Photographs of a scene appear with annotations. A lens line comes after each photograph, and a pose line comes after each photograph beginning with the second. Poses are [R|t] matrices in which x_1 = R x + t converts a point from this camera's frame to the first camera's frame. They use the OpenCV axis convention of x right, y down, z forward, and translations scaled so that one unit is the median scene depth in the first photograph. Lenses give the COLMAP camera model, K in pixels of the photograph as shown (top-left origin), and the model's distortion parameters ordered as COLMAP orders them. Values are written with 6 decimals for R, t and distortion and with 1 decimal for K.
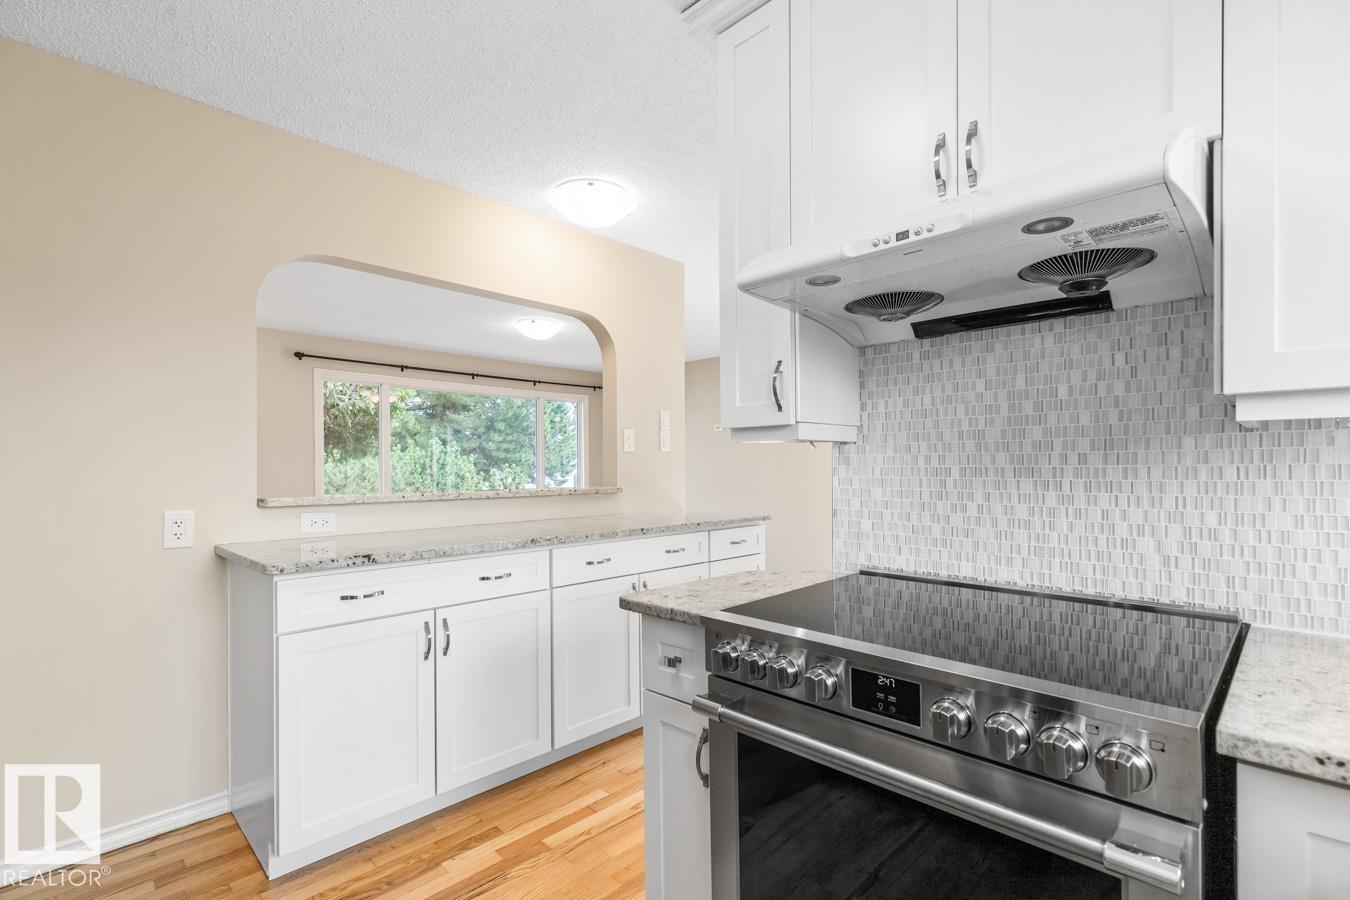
lens RADIAL K [[626.8, 0, 670.8], [0, 626.8, 468.2], [0, 0, 1]] dist [-0.001735, -0.000134]
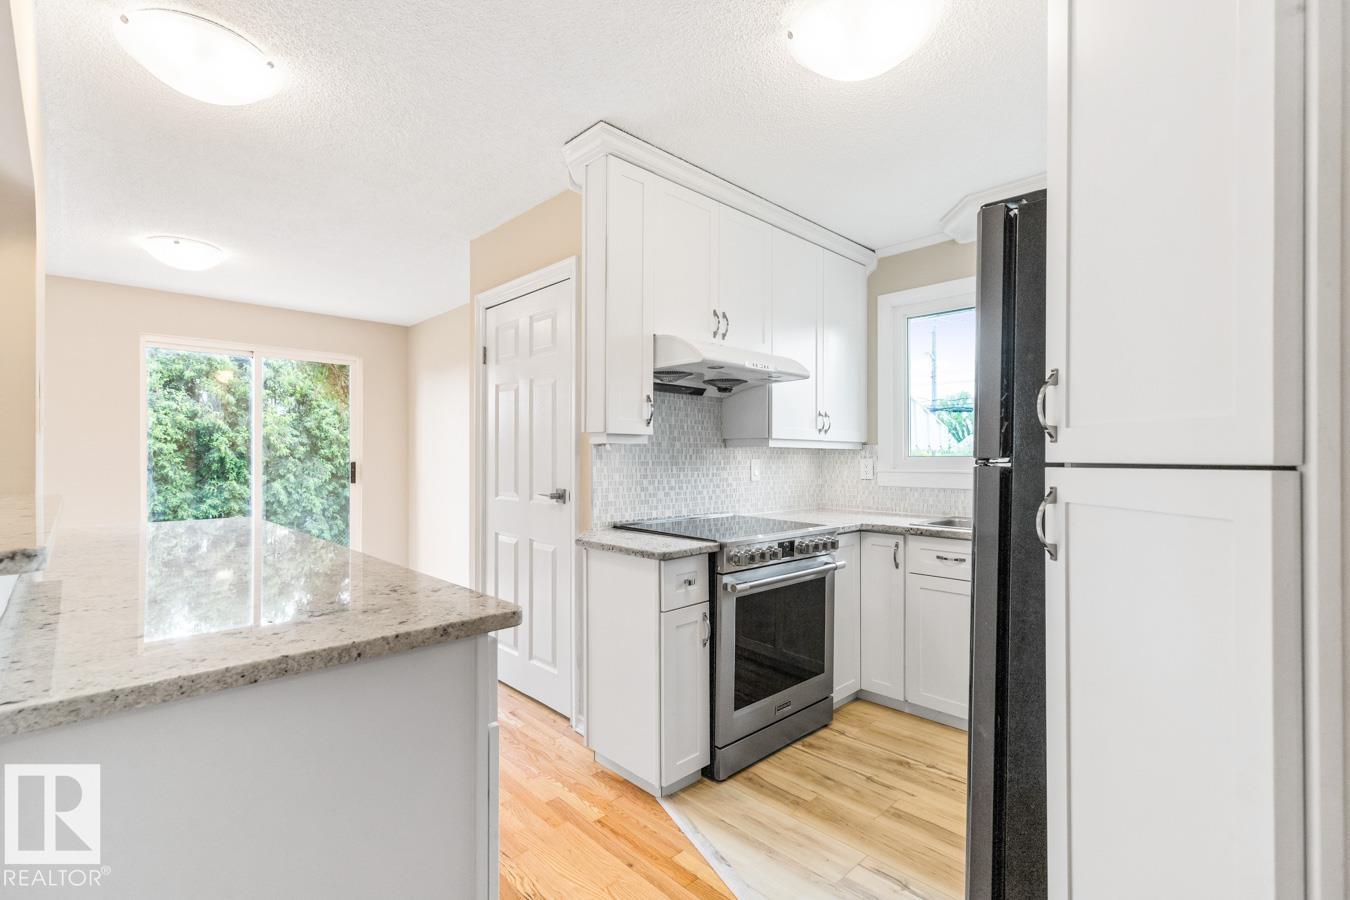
lens RADIAL K [[615.5, 0, 675.3], [0, 615.5, 459.9], [0, 0, 1]] dist [0.004718, 0.000113]
pose [[0.024151, 0.001176, 0.999708, -1.403894], [0.000345, 0.999999, -0.001185, -0.003021], [-0.999708, 0.000374, 0.024150, 0.881543]]
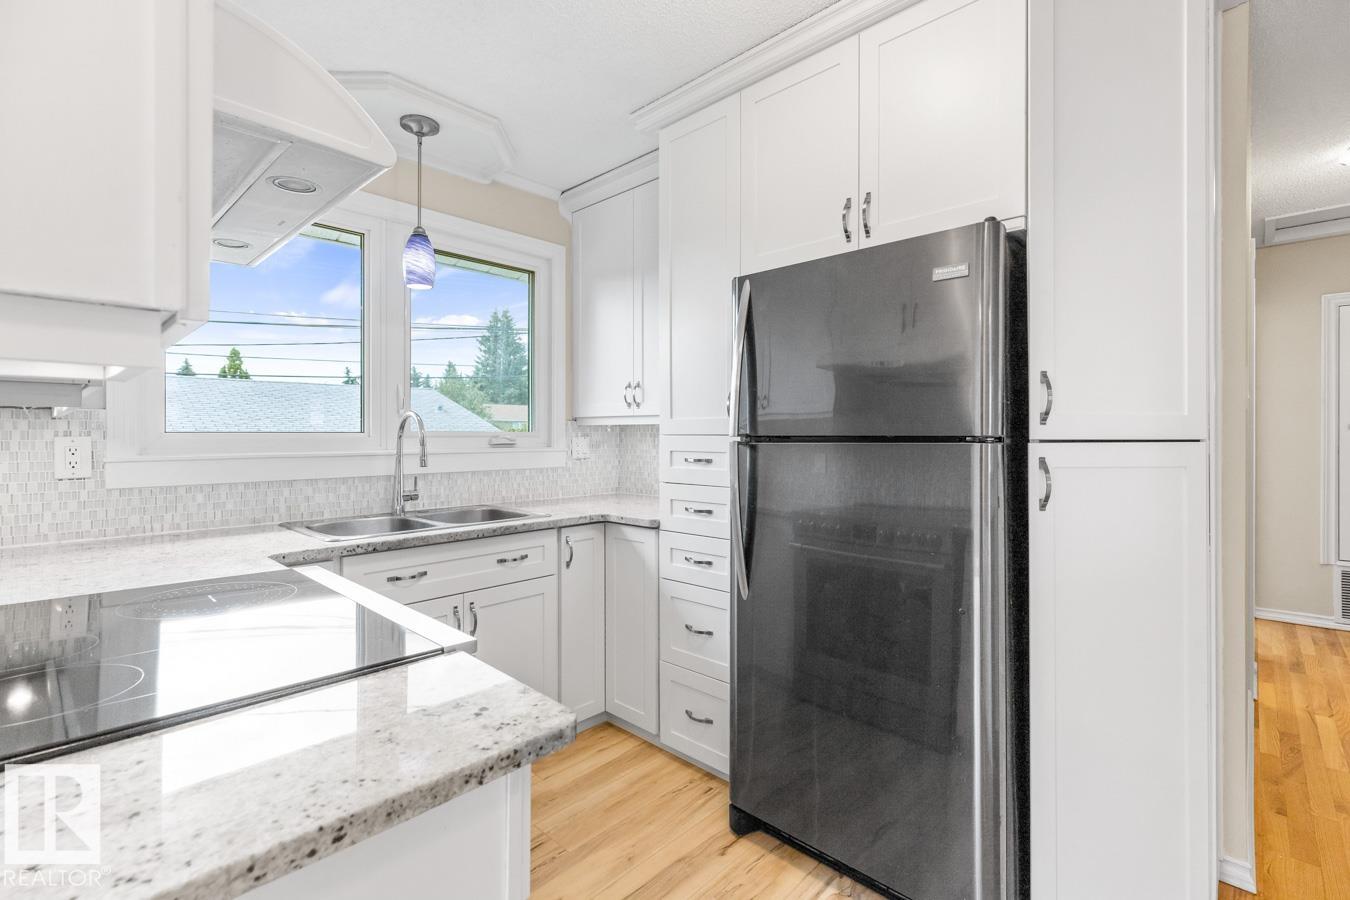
lens RADIAL K [[610.9, 0, 672.3], [0, 610.9, 430.1], [0, 0, 1]] dist [0.002457, 0.000670]
pose [[-0.999891, 0.005019, -0.013854, -0.149421], [0.005067, 0.999981, -0.003459, -0.013288], [0.013837, -0.003528, -0.999898, 1.387789]]
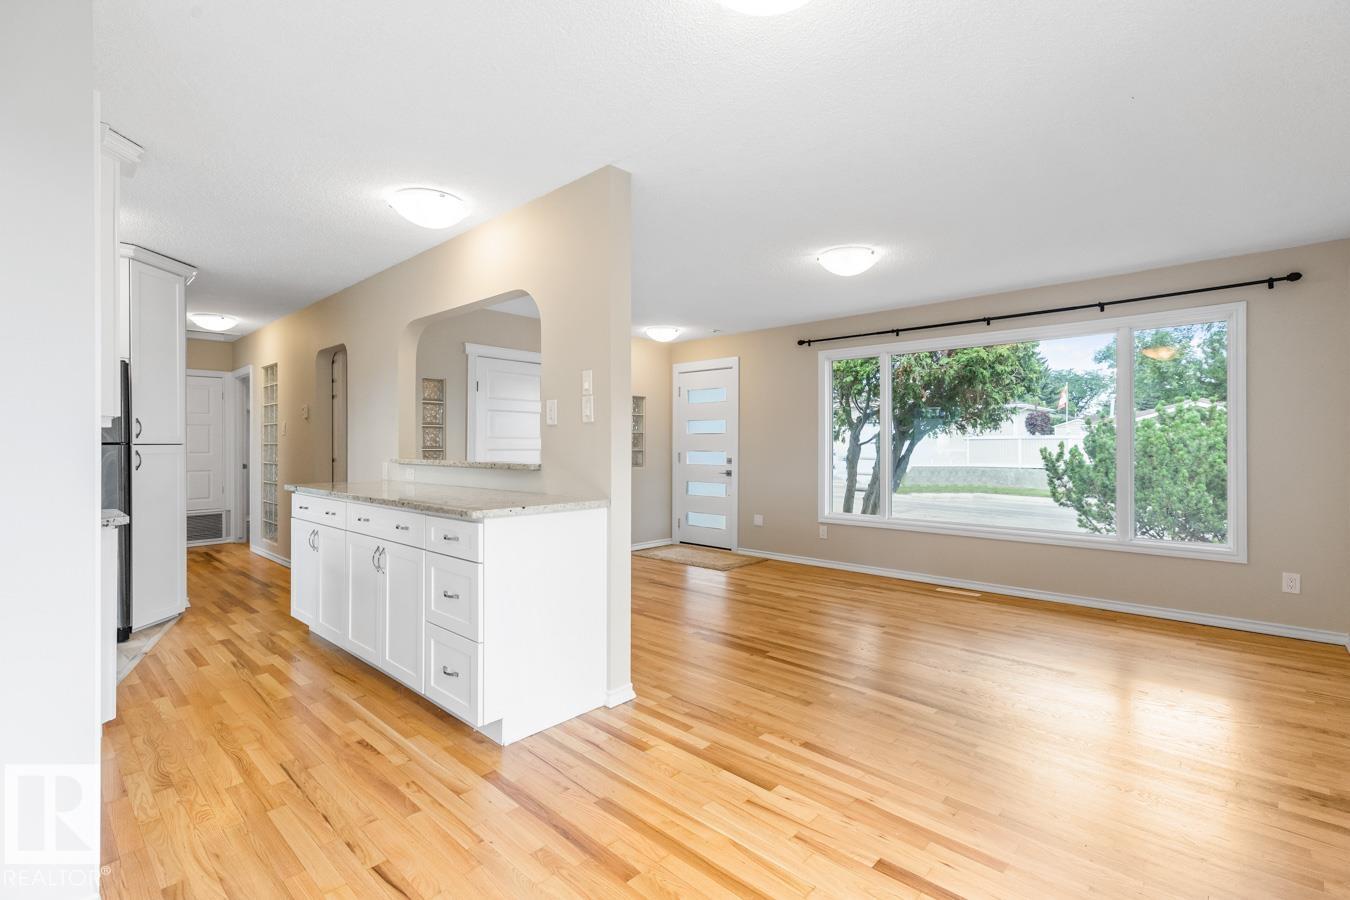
lens RADIAL K [[618.1, 0, 677.2], [0, 618.1, 446.1], [0, 0, 1]] dist [0.002221, 0.000375]
pose [[0.029045, 0.006234, -0.999559, 1.808936], [0.000702, 0.999980, 0.006257, -0.004086], [0.999578, -0.000883, 0.029040, 2.557391]]
